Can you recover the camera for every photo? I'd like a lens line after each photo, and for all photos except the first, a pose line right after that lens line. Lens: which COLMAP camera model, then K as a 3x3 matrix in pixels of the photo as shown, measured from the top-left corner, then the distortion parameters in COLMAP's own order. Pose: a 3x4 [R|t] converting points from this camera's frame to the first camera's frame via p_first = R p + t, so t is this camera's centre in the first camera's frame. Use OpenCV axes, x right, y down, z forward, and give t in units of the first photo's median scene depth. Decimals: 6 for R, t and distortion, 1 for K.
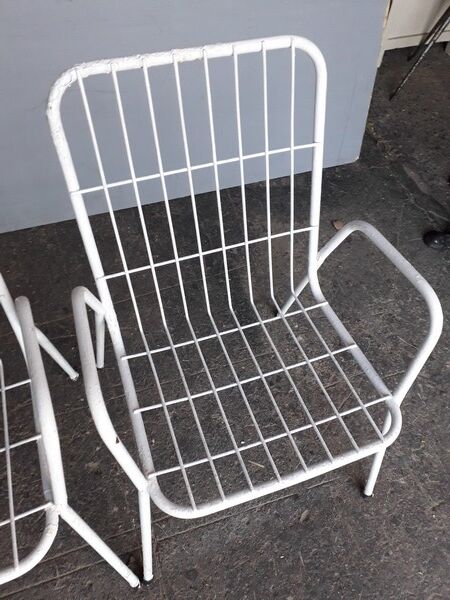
lens RADIAL K [[483.9, 0, 224.7], [0, 483.9, 297.7], [0, 0, 1]] dist [0.059754, -0.078519]
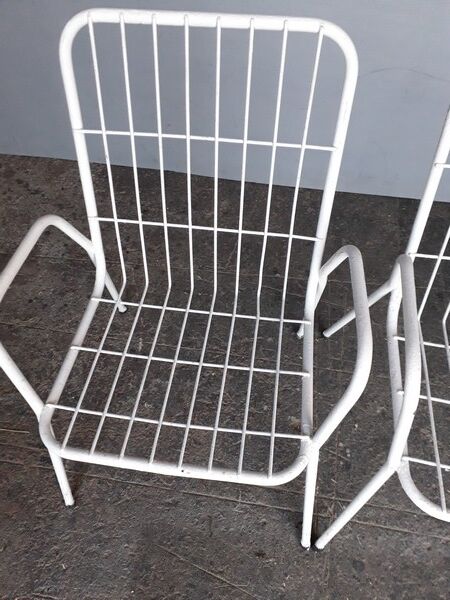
lens RADIAL K [[483.9, 0, 227.1], [0, 483.9, 298.6], [0, 0, 1]] dist [0.059754, -0.078519]
pose [[0.882025, 0.367152, -0.295350, -0.210301], [-0.361398, 0.929312, 0.075968, 0.084550], [0.302364, 0.039733, 0.952364, -0.048036]]
